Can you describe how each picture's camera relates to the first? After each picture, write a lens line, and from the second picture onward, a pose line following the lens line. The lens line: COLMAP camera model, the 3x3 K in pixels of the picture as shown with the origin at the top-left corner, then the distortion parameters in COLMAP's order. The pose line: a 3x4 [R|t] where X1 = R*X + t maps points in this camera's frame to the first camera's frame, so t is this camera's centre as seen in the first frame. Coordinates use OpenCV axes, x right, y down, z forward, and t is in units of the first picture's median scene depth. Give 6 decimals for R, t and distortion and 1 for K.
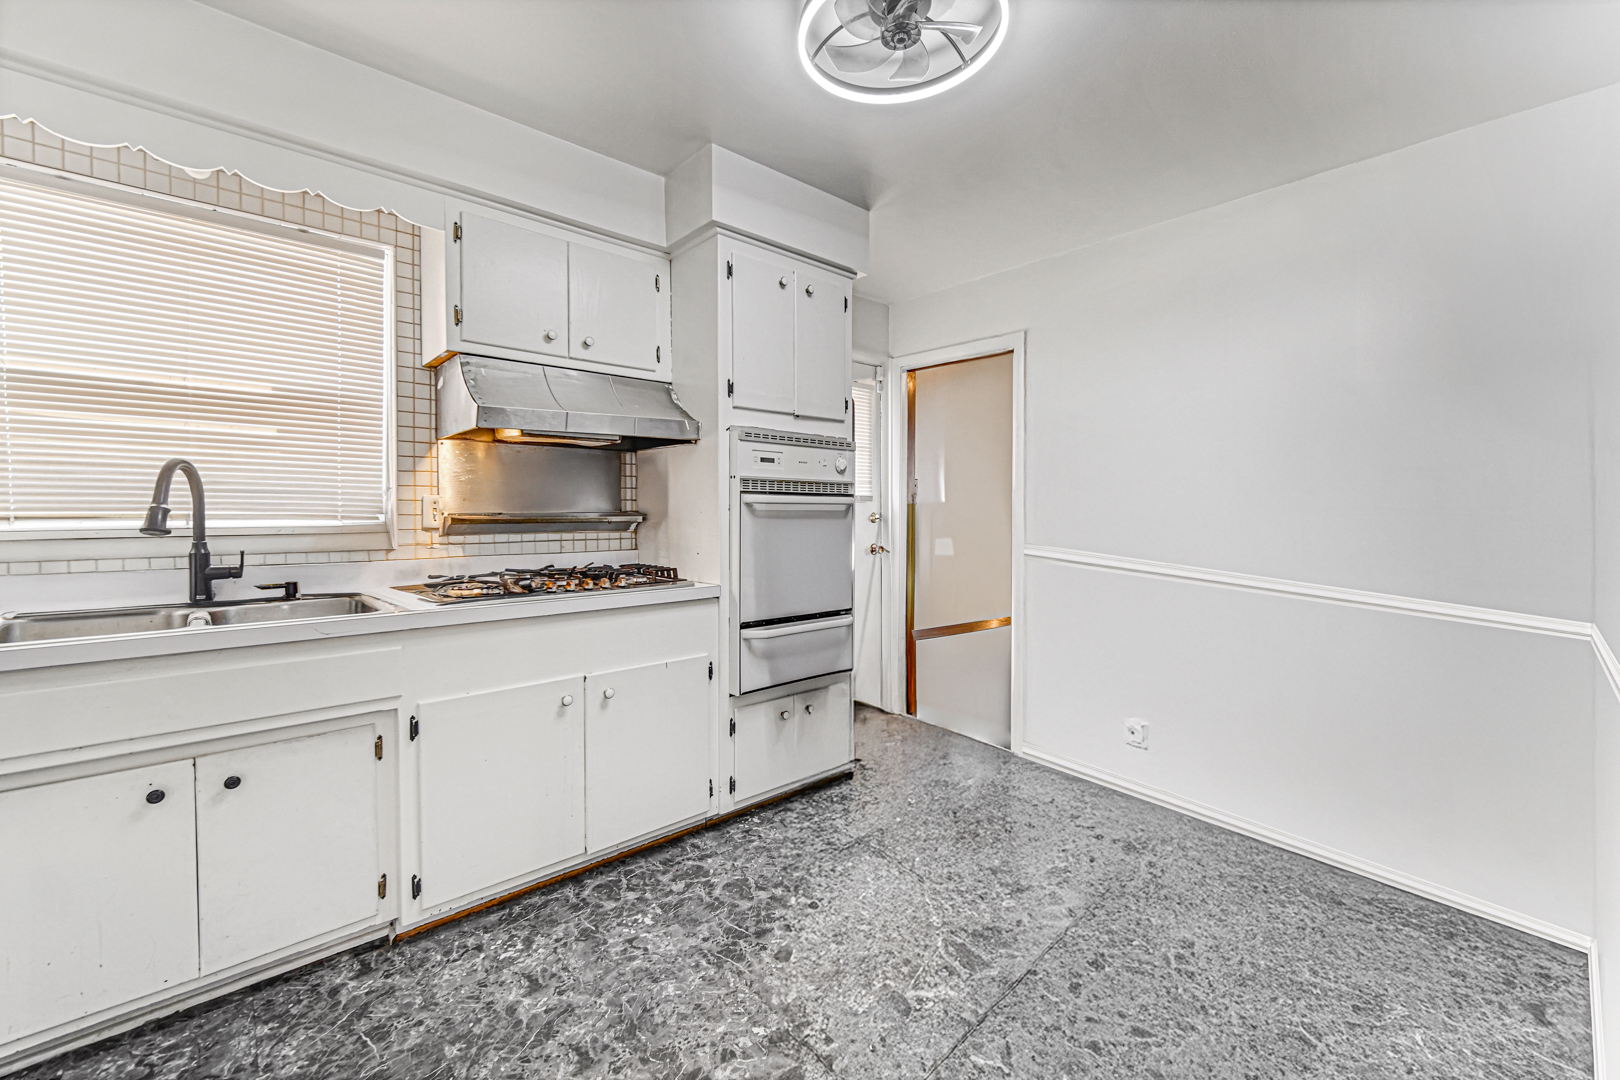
lens RADIAL K [[635.2, 0, 812.1], [0, 635.2, 513.3], [0, 0, 1]] dist [-0.000697, -0.000244]
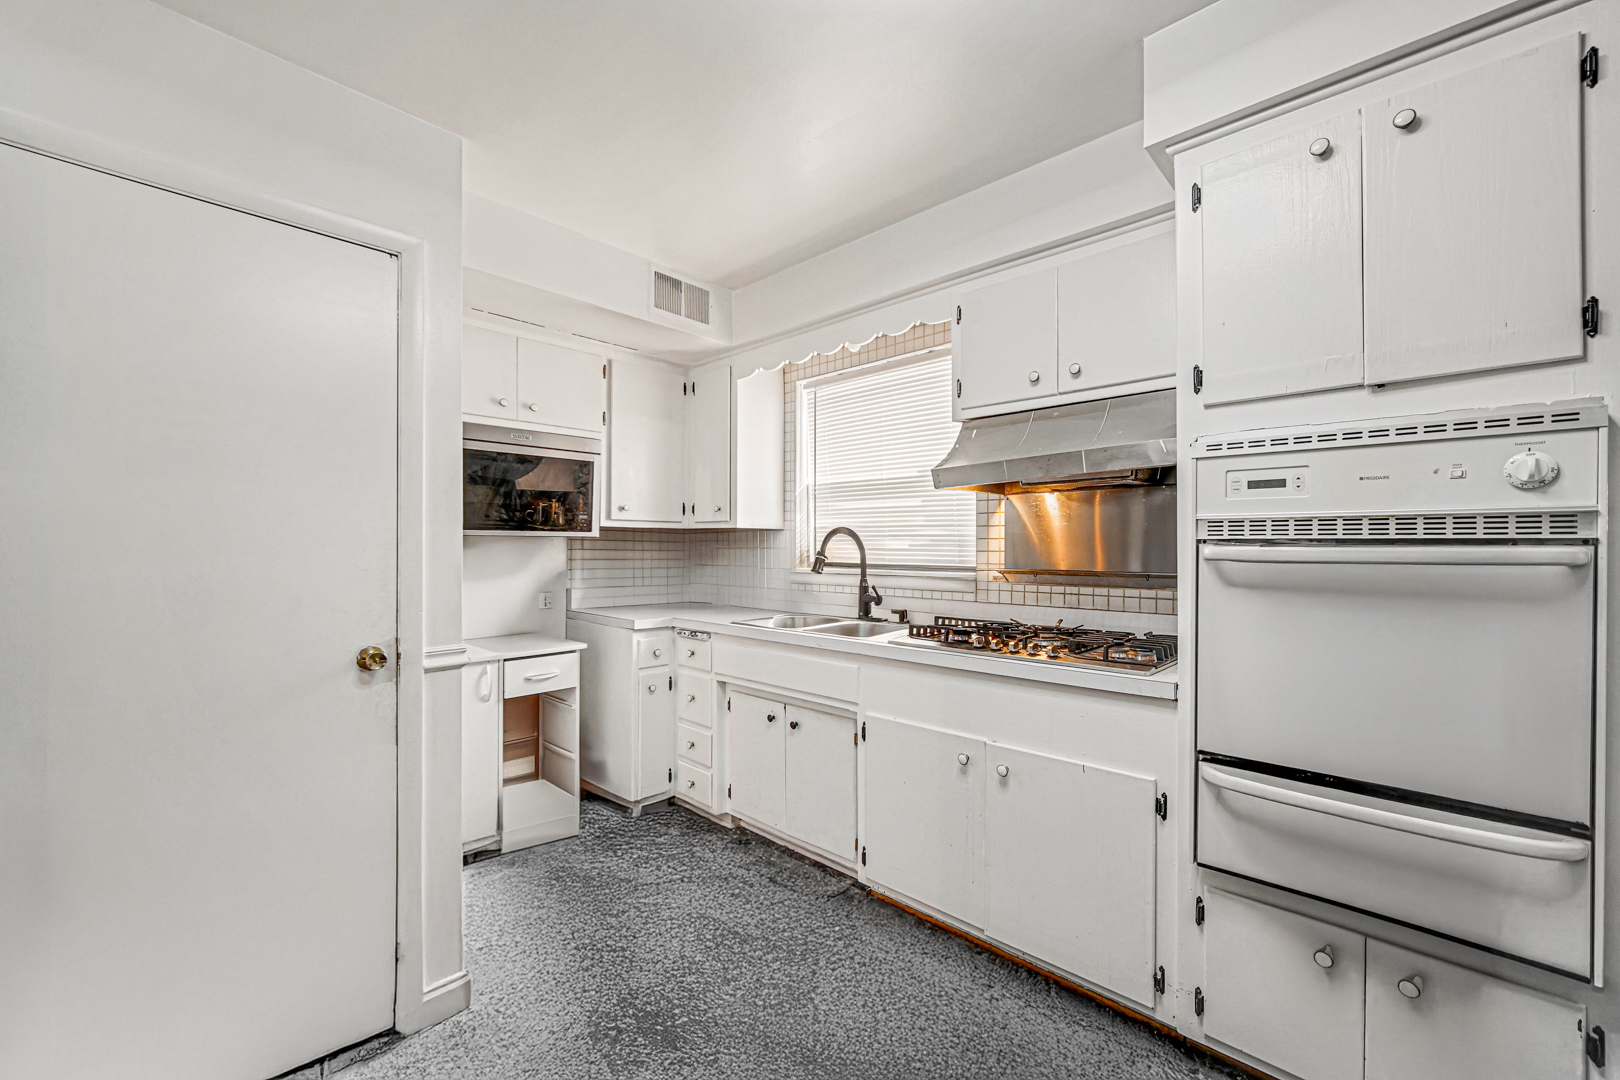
lens RADIAL K [[639.7, 0, 810.0], [0, 639.7, 540.0], [0, 0, 1]] dist [-0.001181, -0.000050]
pose [[0.102859, -0.008084, -0.994663, 0.492215], [-0.003850, 0.999956, -0.008525, -0.029296], [0.994689, 0.004707, 0.102823, 0.568849]]
